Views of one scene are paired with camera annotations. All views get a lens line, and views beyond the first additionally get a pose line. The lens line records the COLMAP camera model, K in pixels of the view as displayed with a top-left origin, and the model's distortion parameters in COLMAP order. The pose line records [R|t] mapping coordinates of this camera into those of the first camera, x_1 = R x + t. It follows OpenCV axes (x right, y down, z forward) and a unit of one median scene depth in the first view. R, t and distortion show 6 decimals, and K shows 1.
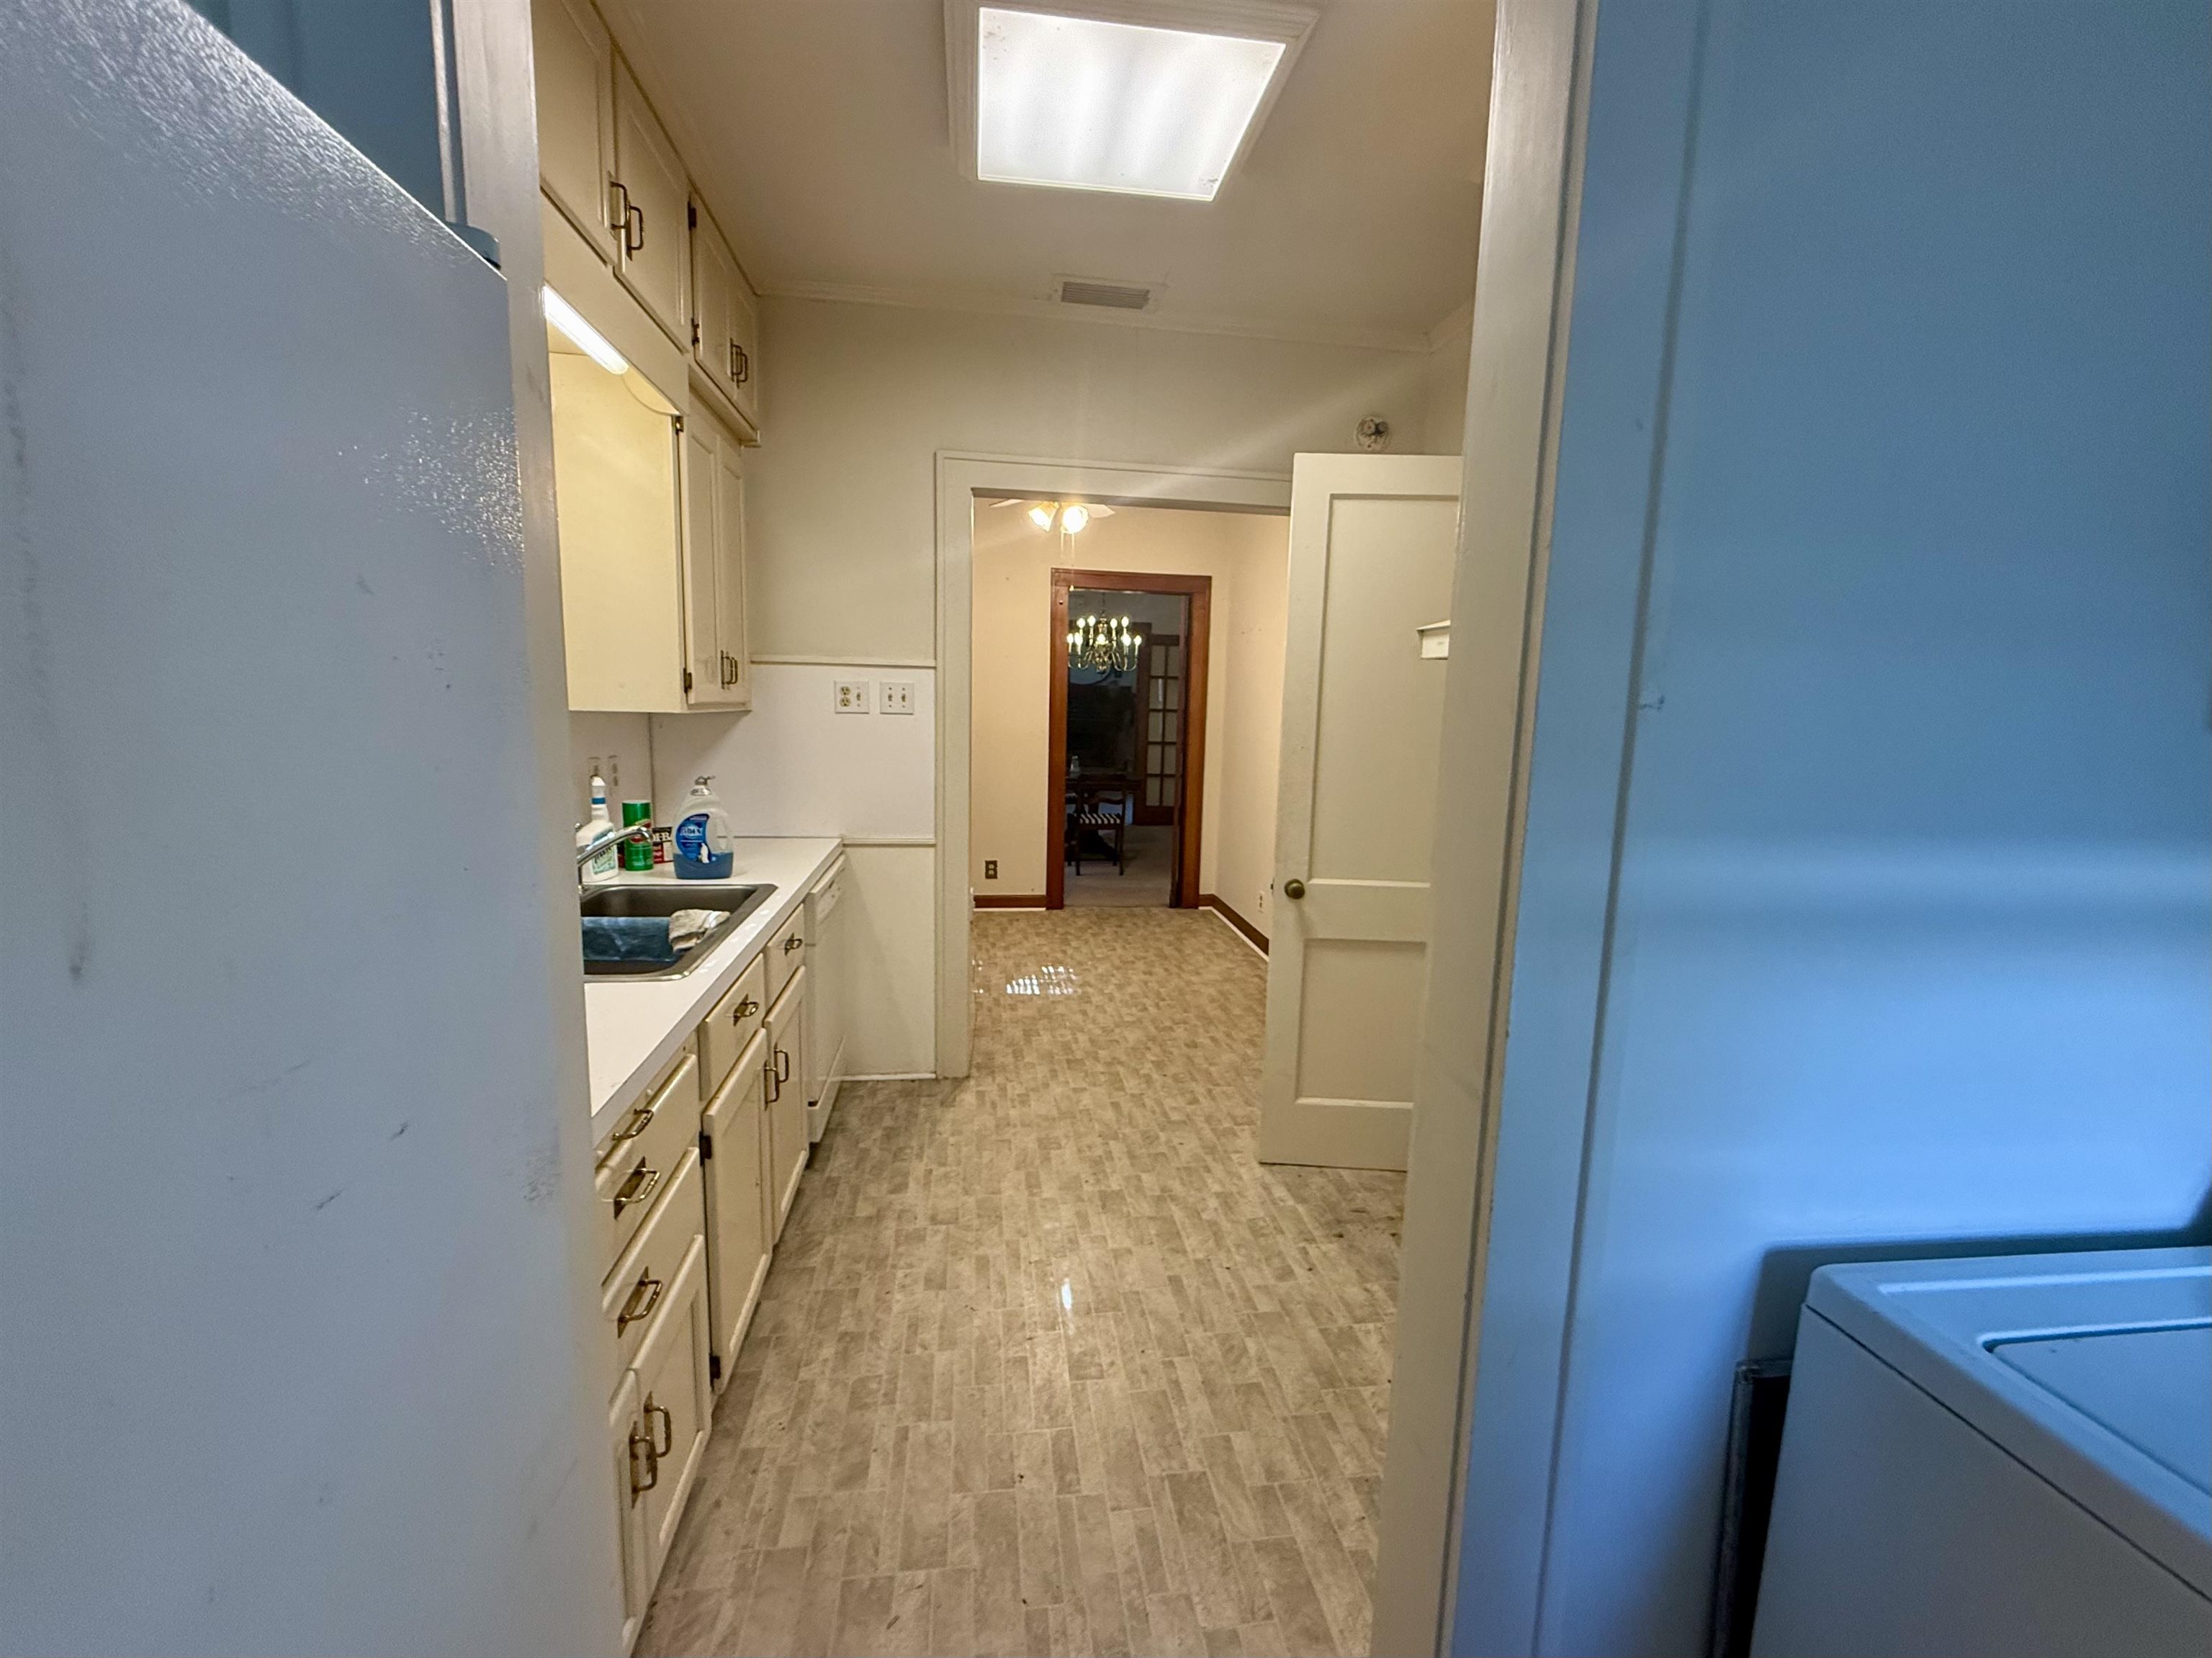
lens RADIAL K [[880.4, 0, 1118.1], [0, 880.4, 809.4], [0, 0, 1]] dist [-0.000286, -0.000091]
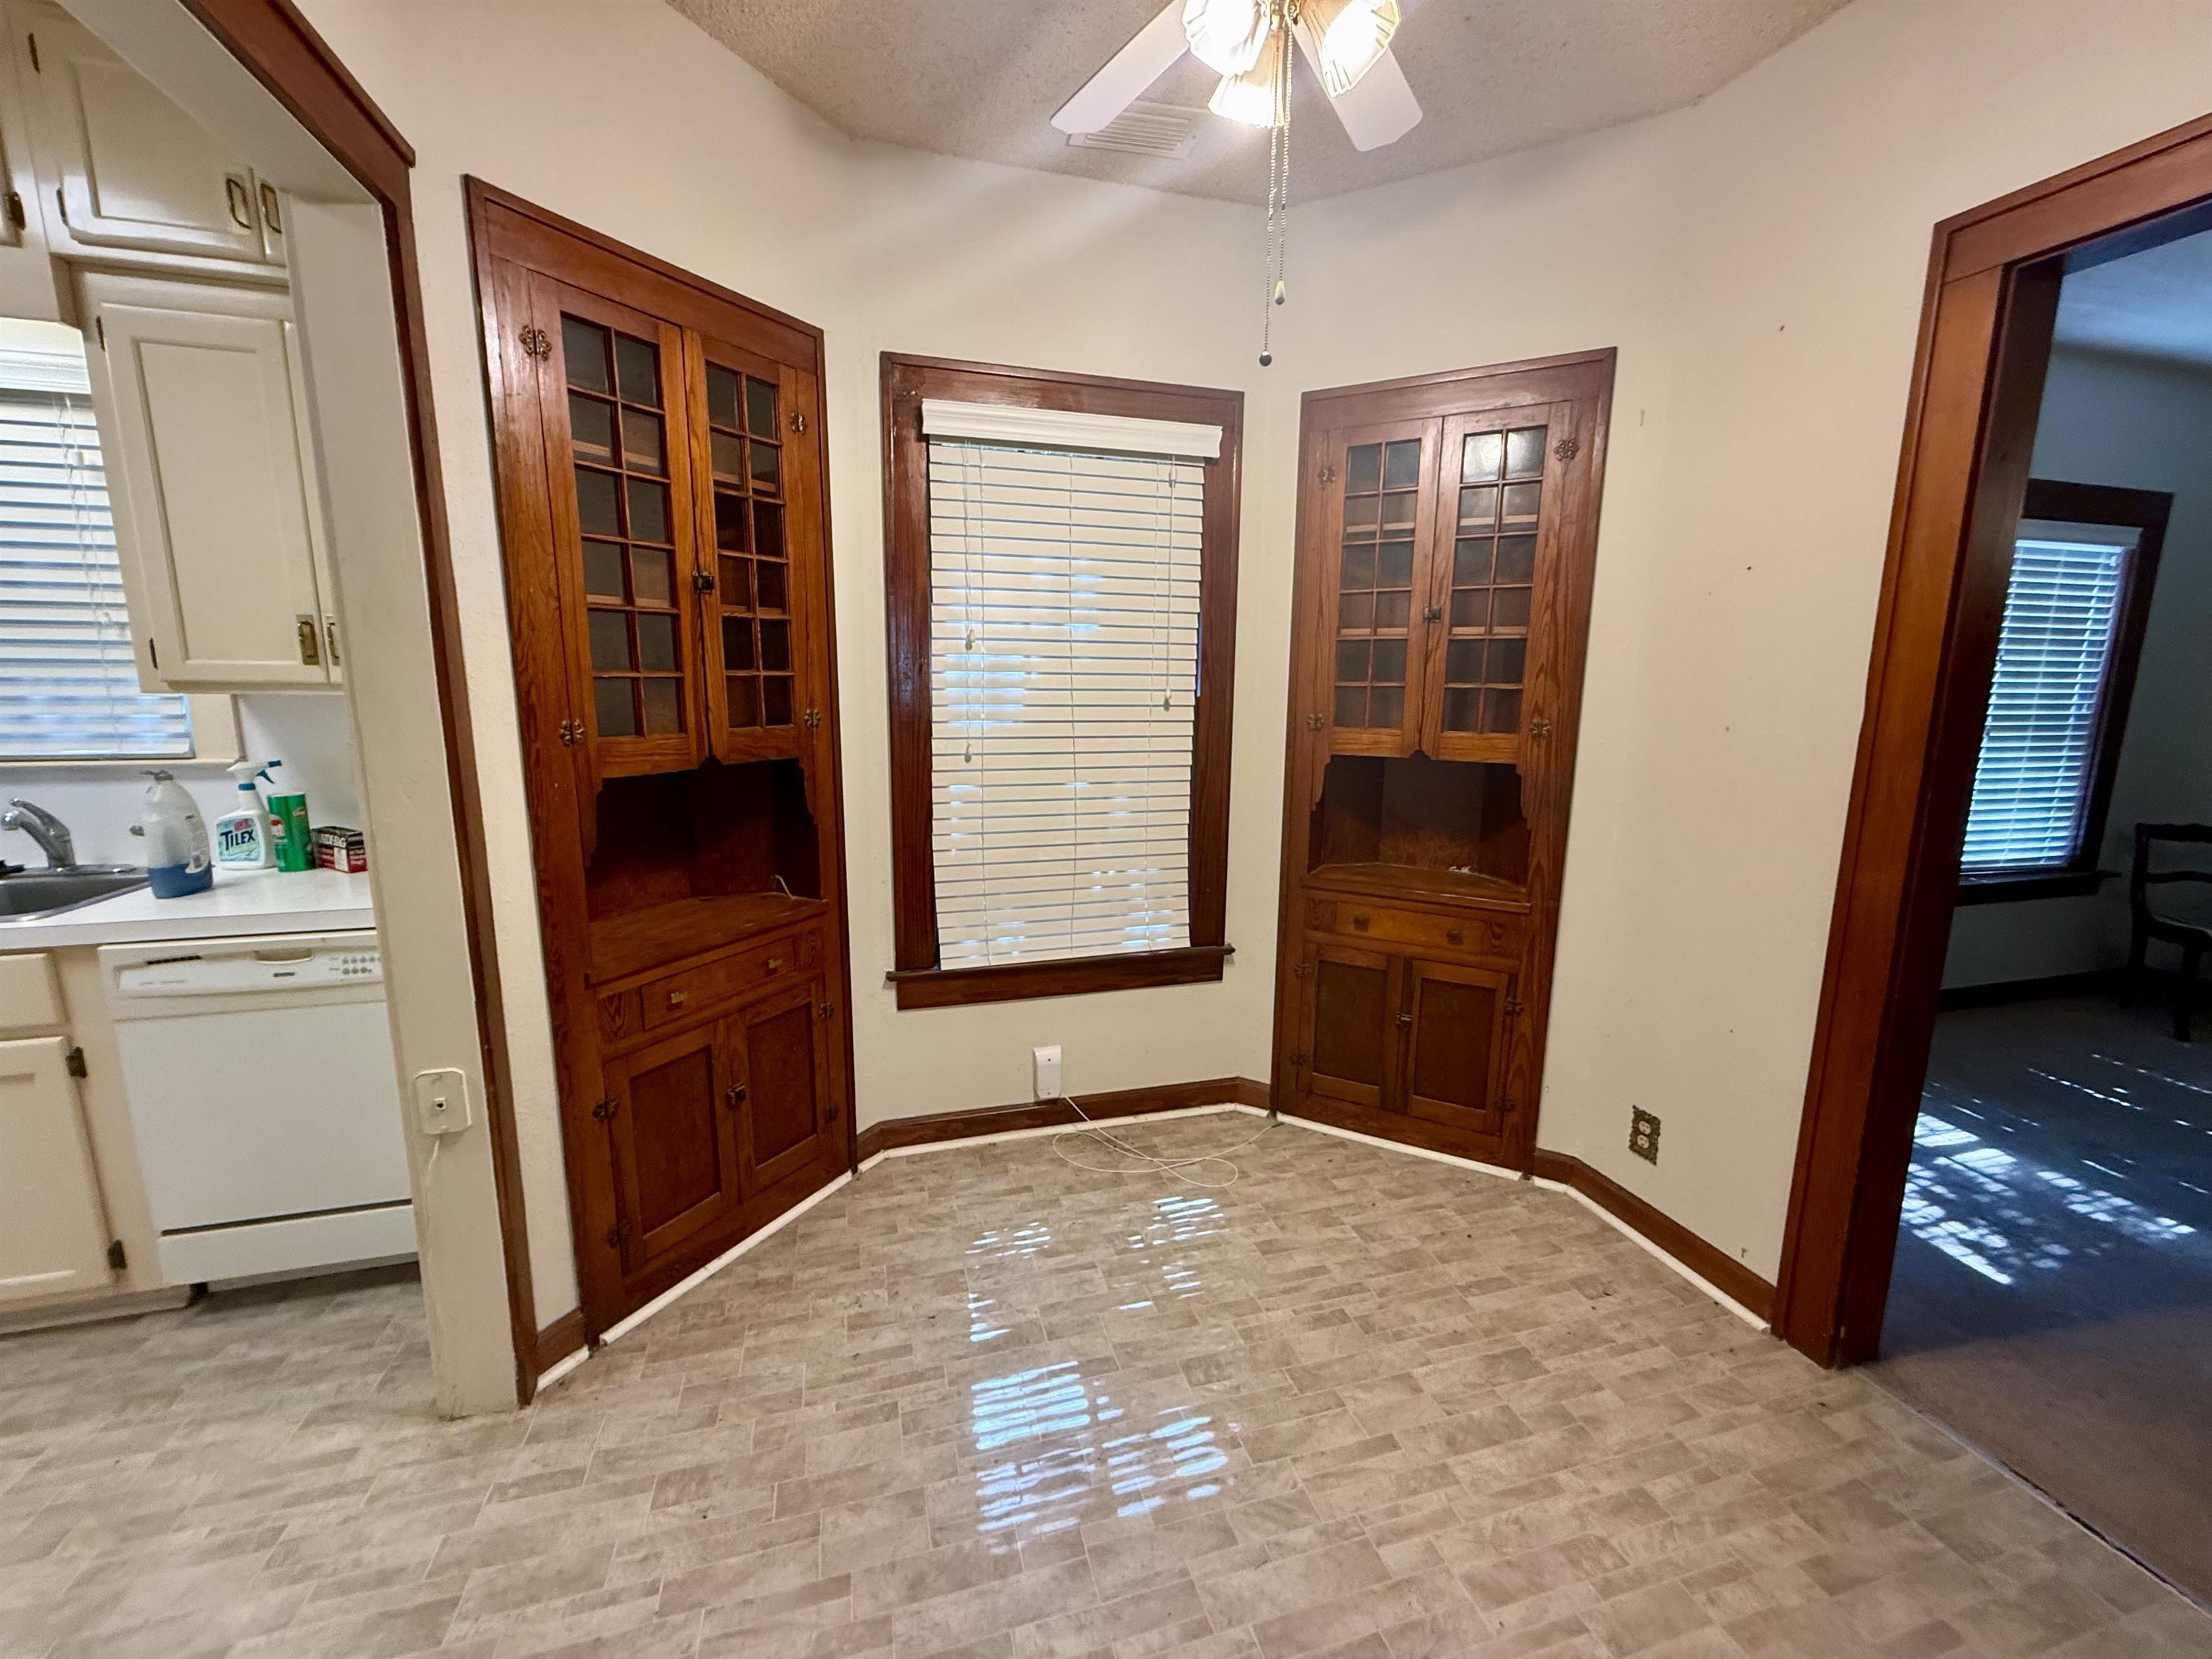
lens RADIAL K [[880.5, 0, 1071.6], [0, 880.5, 814.2], [0, 0, 1]] dist [-0.000286, -0.000091]
pose [[0.138060, 0.132077, -0.981578, 0.449433], [-0.134400, 0.984399, 0.113553, -0.197788], [0.981262, 0.116247, 0.153658, 1.665622]]
